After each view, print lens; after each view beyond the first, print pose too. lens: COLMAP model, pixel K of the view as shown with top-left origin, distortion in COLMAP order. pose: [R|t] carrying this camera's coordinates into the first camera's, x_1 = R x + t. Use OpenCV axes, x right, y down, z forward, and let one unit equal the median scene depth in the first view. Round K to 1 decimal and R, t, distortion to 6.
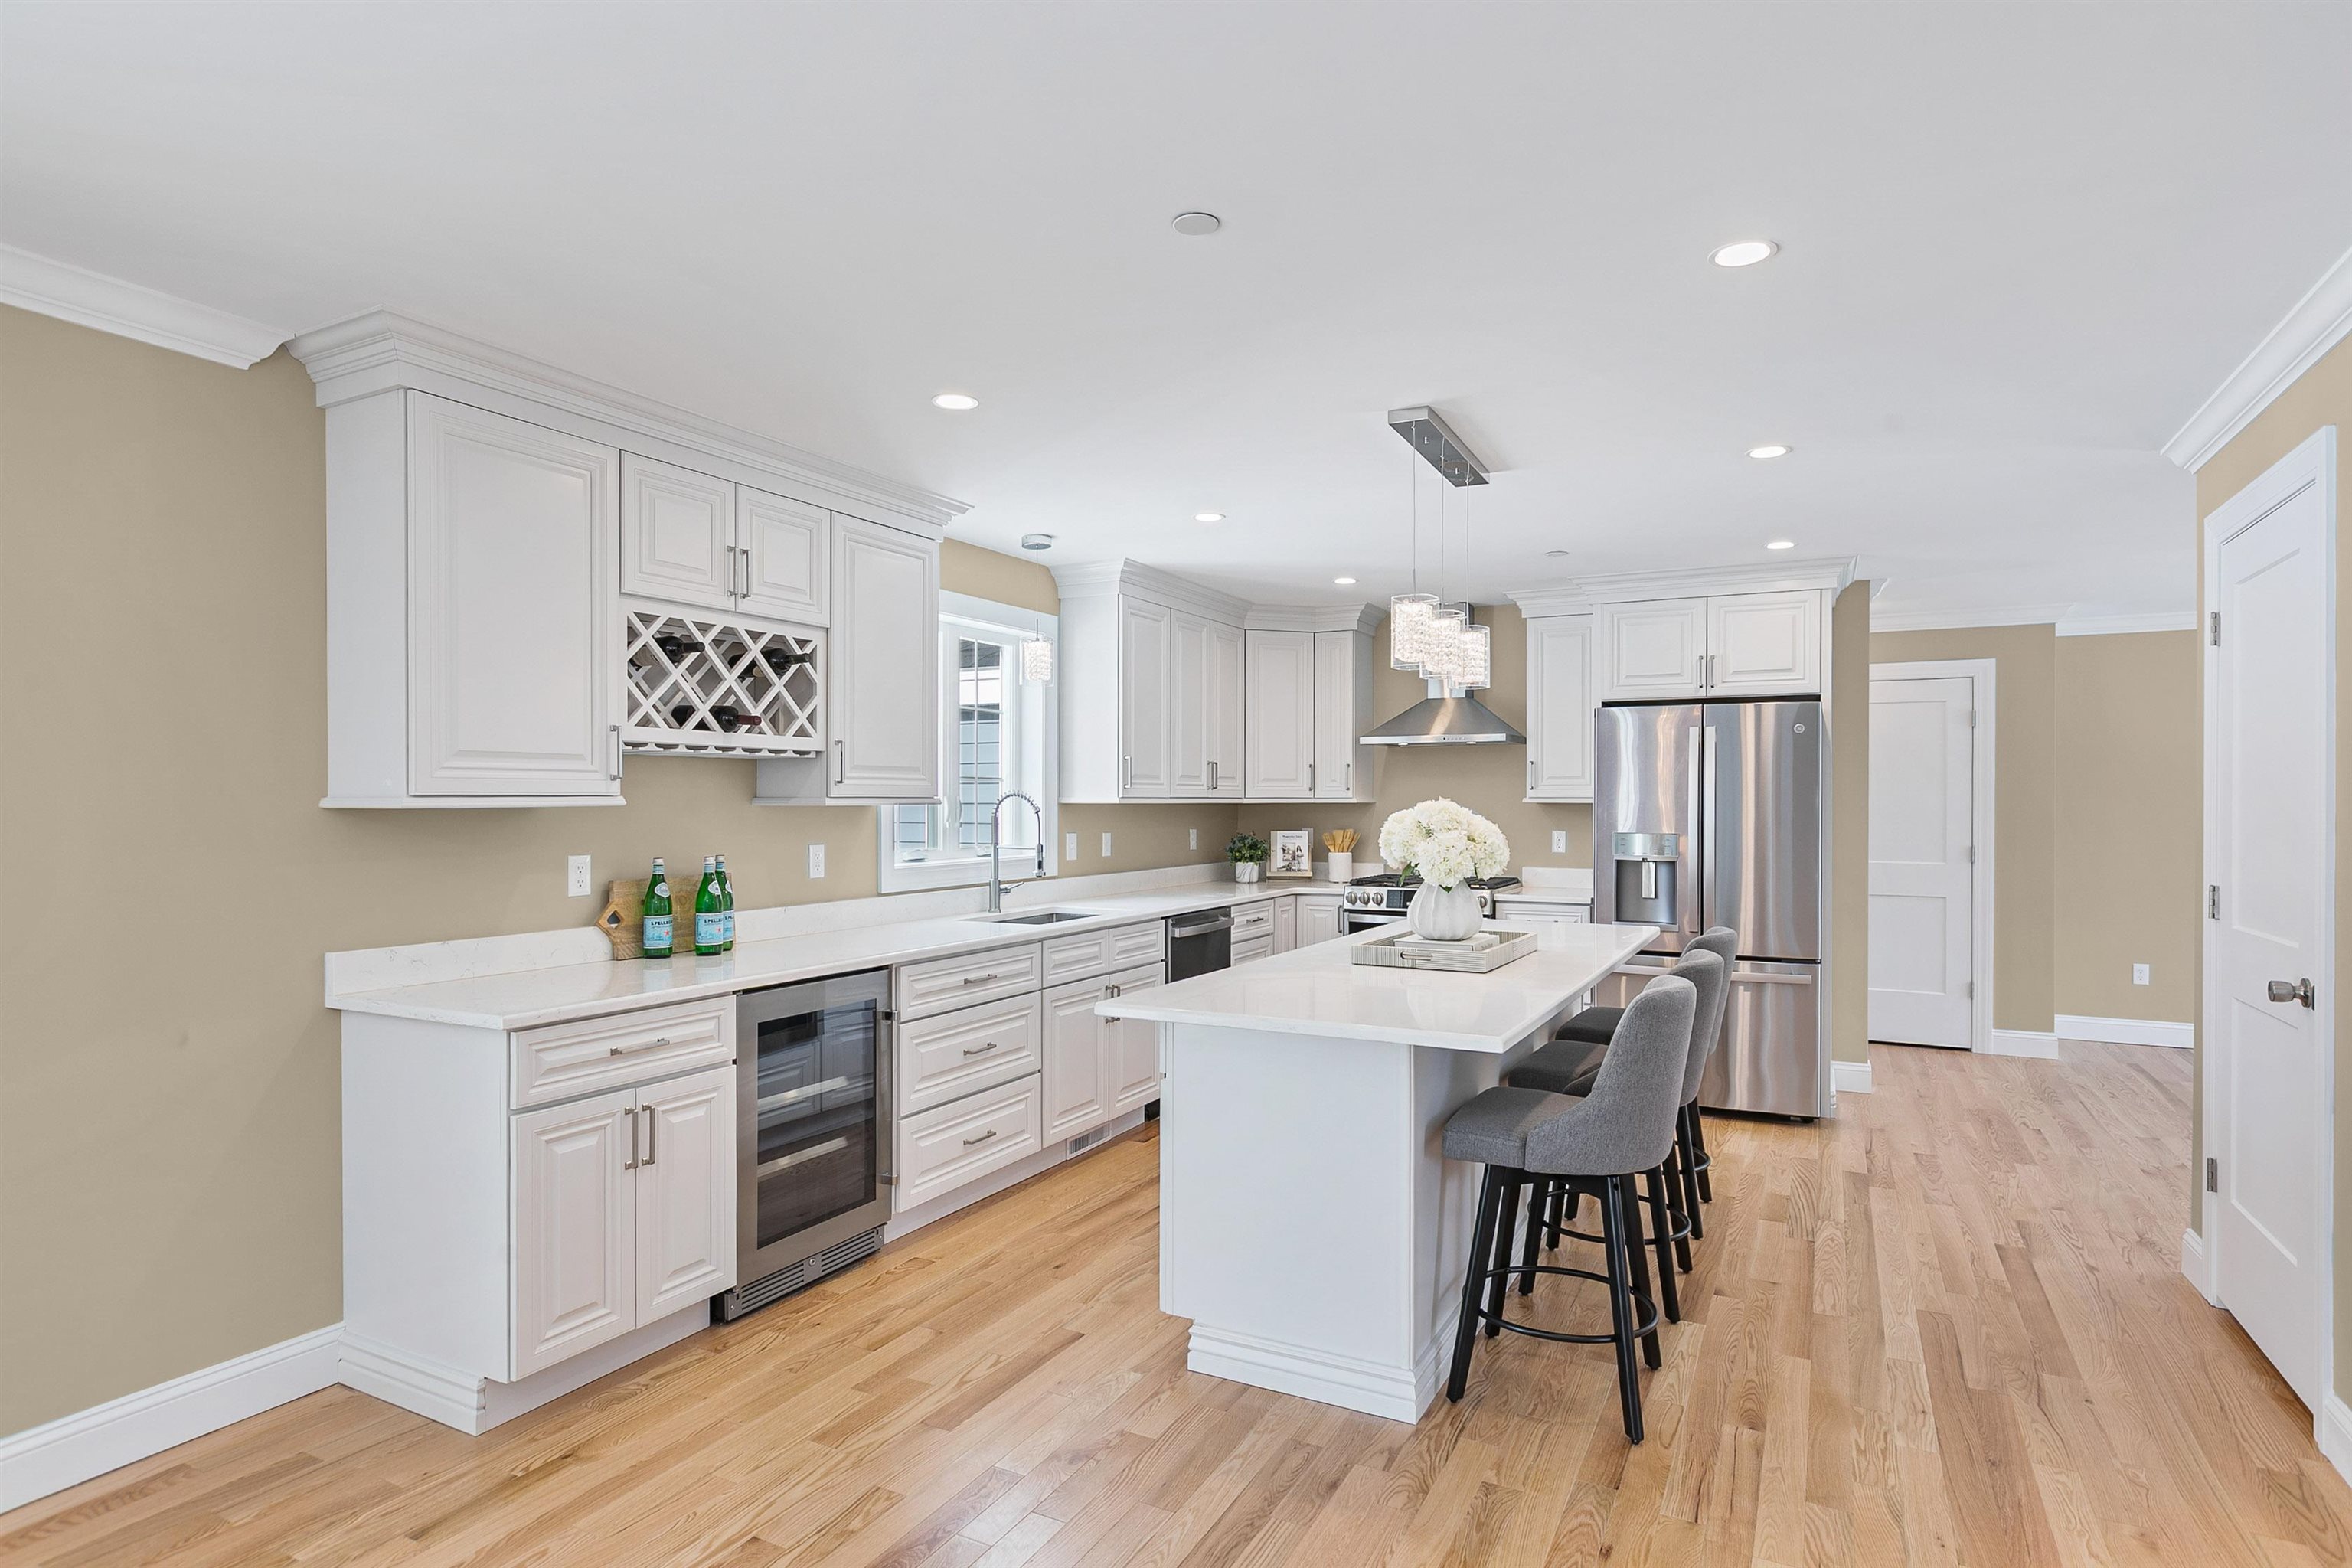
lens RADIAL K [[1239.4, 0, 1177.3], [0, 1239.4, 795.9], [0, 0, 1]] dist [0.000041, -0.000112]
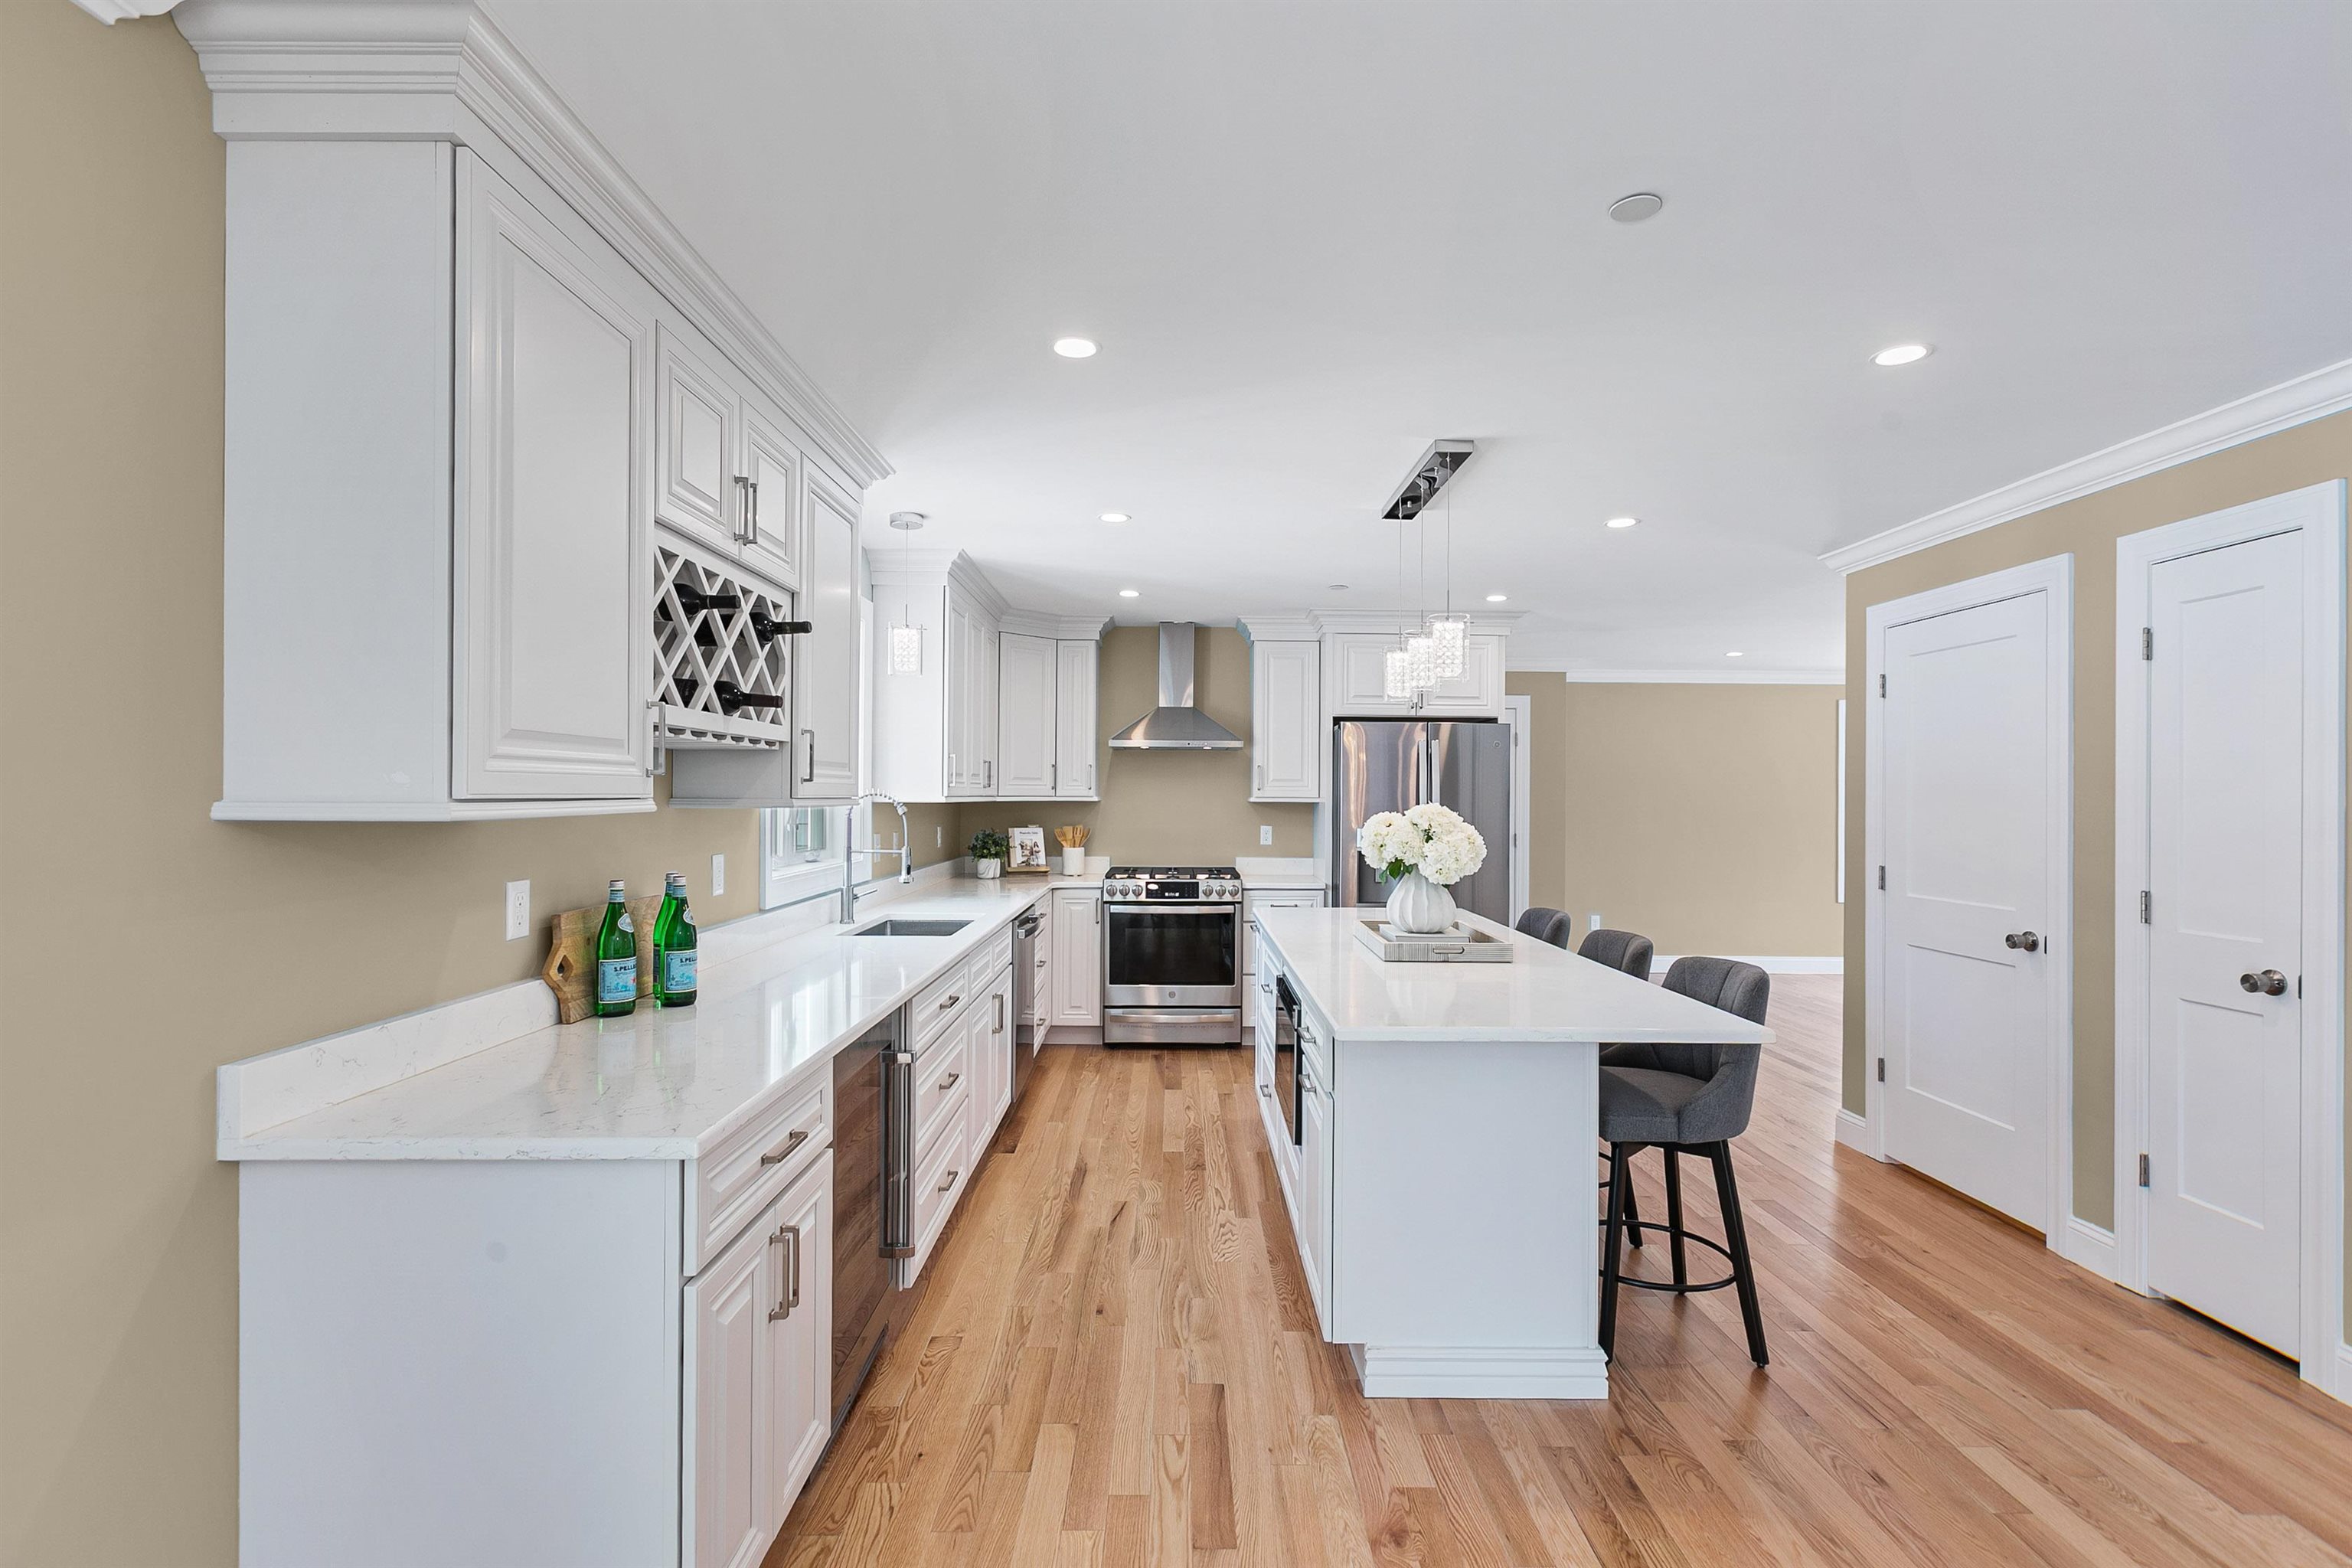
lens RADIAL K [[1069.8, 0, 1176.6], [0, 1069.8, 788.7], [0, 0, 1]] dist [0.001758, -0.001245]
pose [[0.883622, 0.008224, 0.468130, -0.423761], [-0.007826, 0.999965, -0.002796, -0.005750], [-0.468136, -0.001192, 0.883655, 0.275405]]
